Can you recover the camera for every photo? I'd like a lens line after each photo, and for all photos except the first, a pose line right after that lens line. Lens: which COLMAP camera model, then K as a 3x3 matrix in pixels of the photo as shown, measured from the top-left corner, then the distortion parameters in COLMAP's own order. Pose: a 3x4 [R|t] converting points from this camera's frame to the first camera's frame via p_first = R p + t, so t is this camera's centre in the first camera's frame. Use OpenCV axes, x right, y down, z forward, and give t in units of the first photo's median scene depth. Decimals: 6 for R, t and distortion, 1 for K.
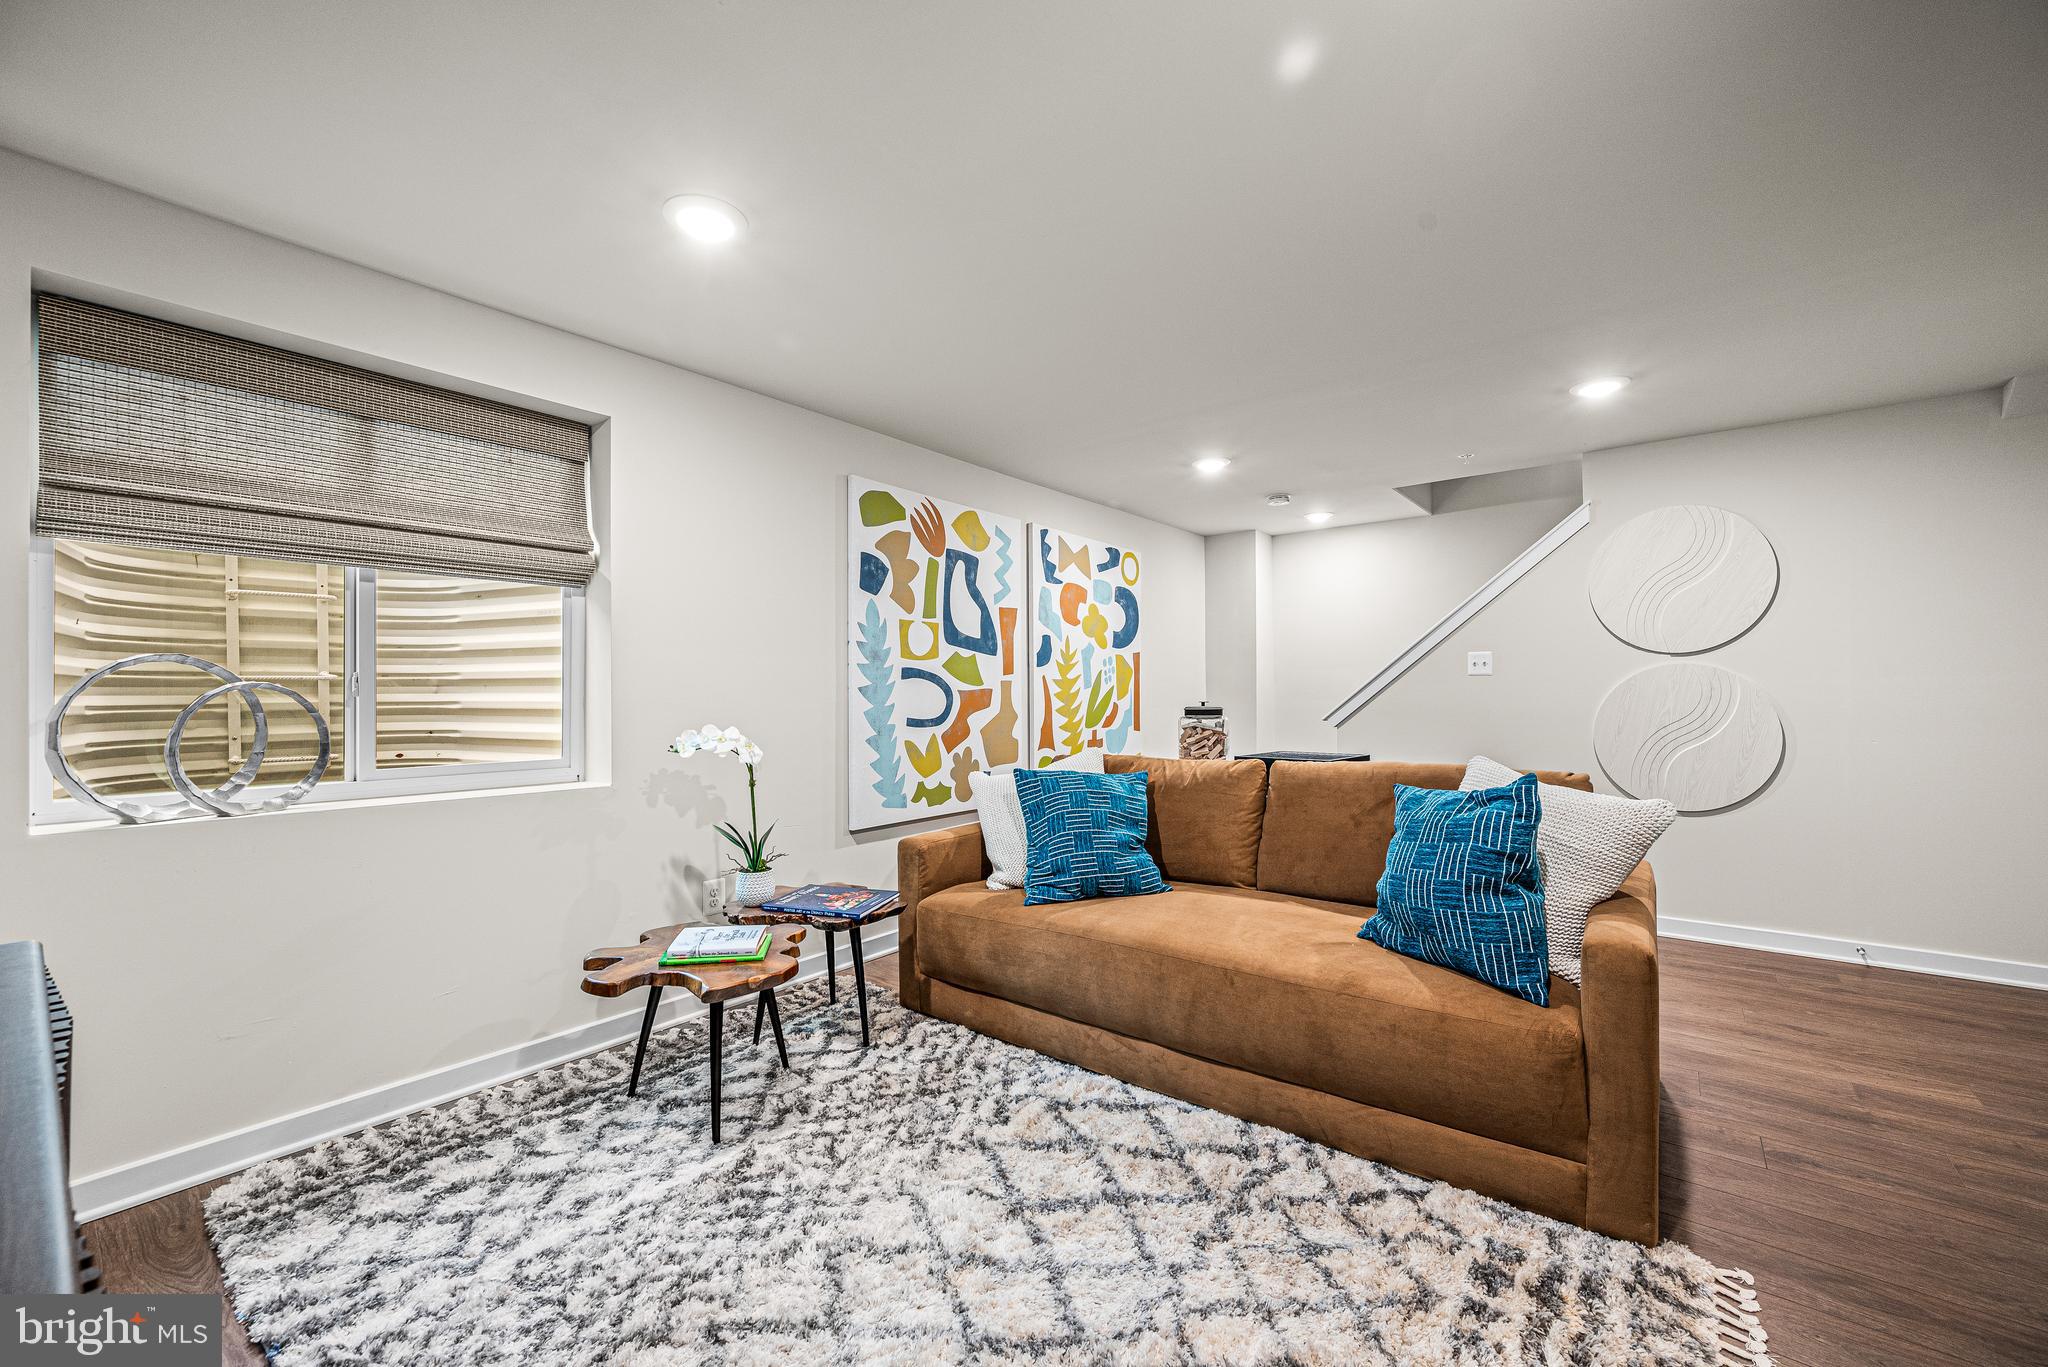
lens RADIAL K [[822.8, 0, 1022.9], [0, 822.8, 691.9], [0, 0, 1]] dist [0.006690, -0.000142]
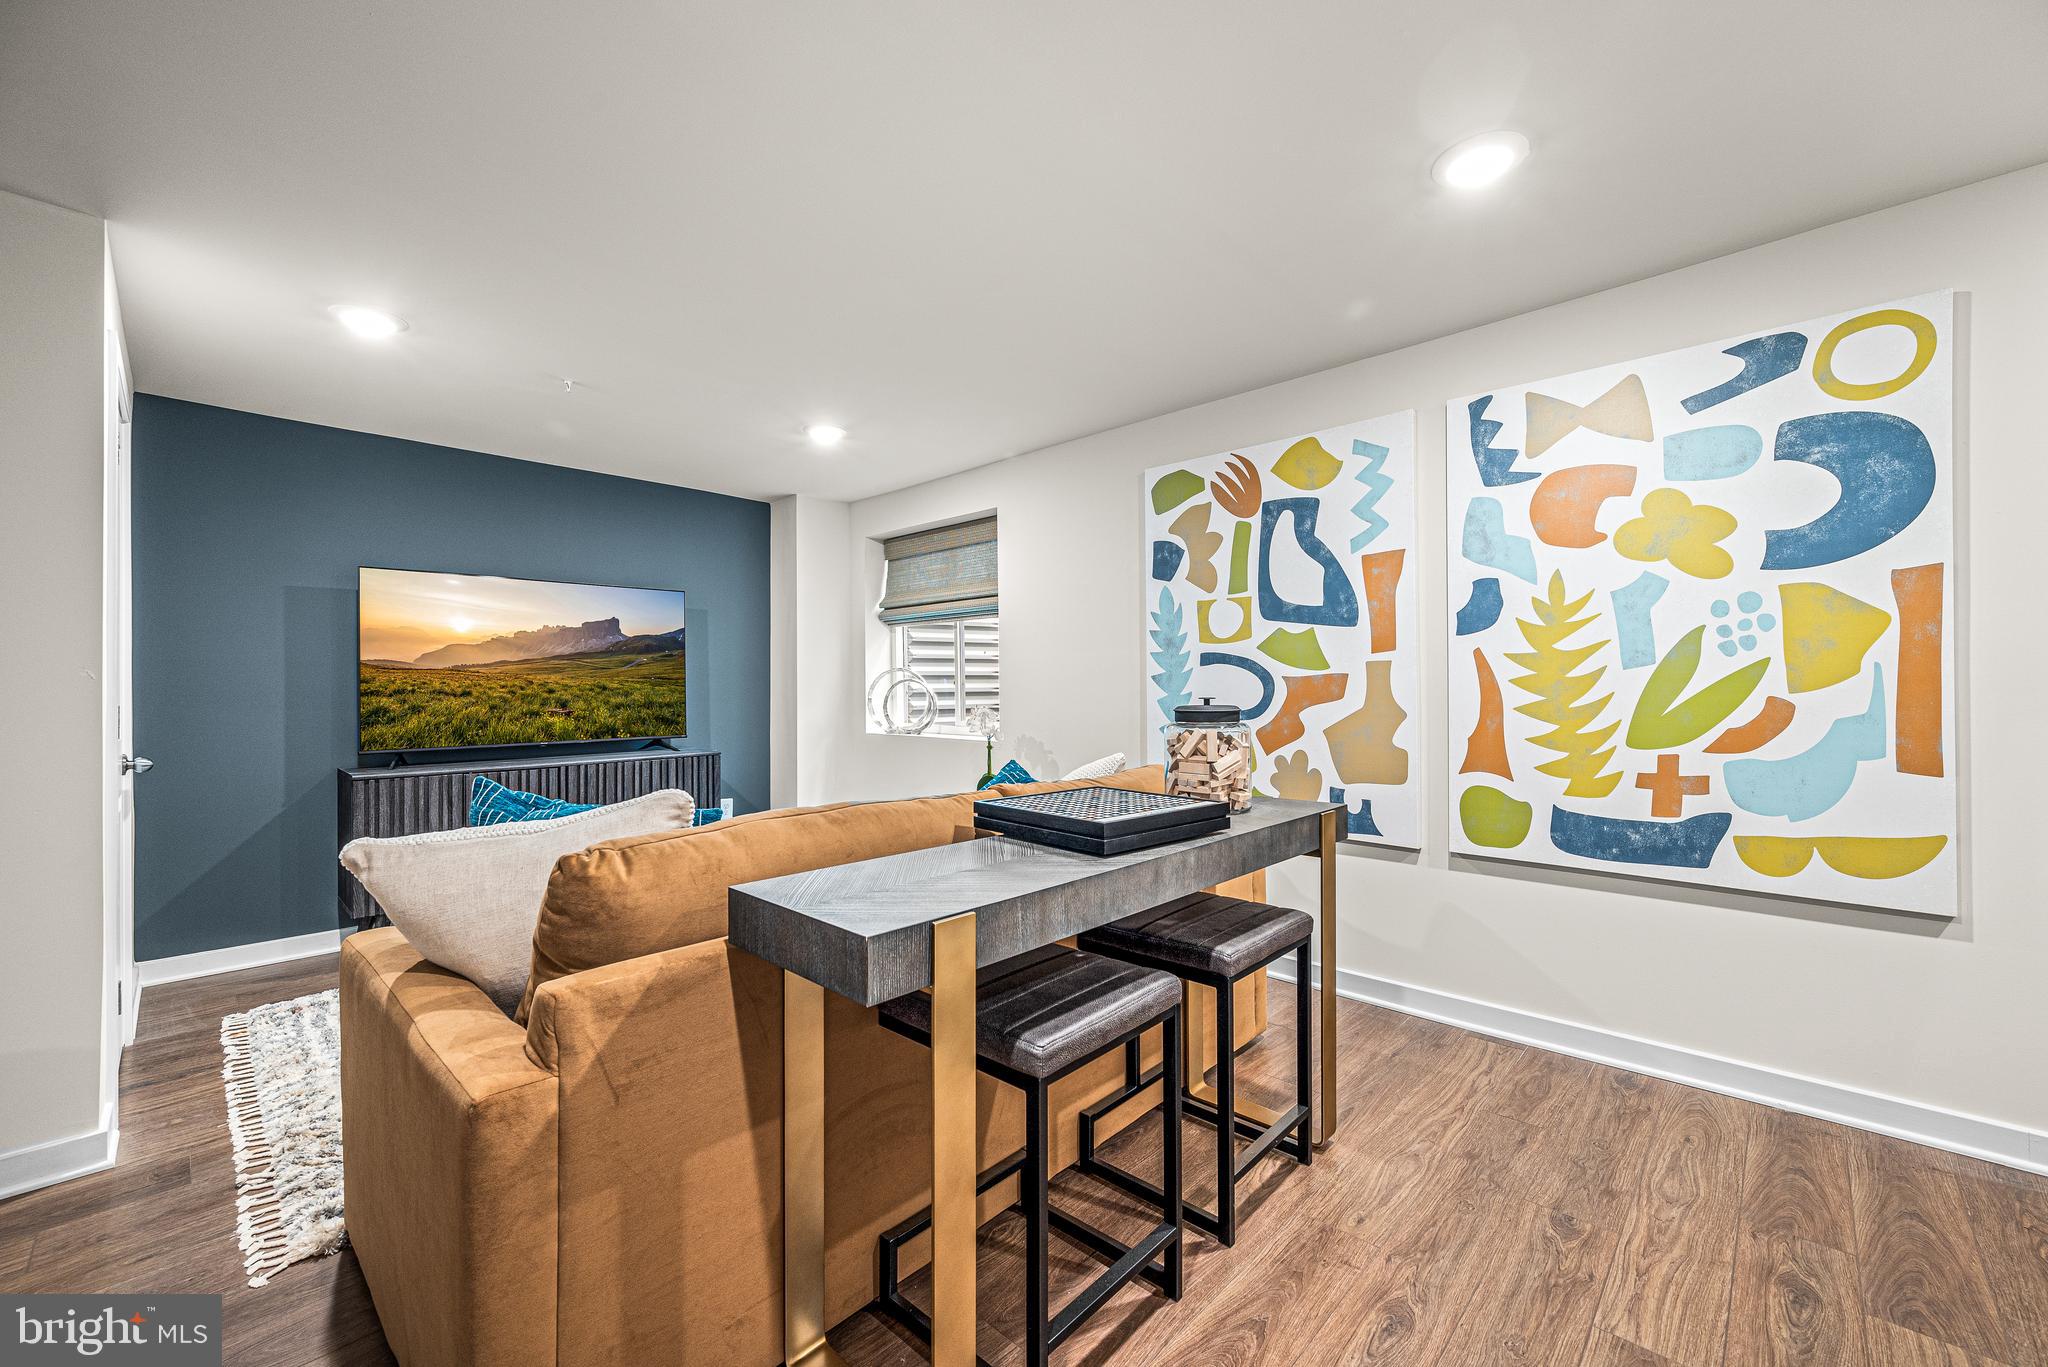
lens RADIAL K [[837.8, 0, 1009.3], [0, 837.8, 699.3], [0, 0, 1]] dist [-0.020491, 0.000107]
pose [[-0.132706, 0.021296, -0.990927, 0.732120], [0.011403, 0.999736, 0.019958, 0.000737], [0.991090, -0.008651, -0.132914, 0.825057]]
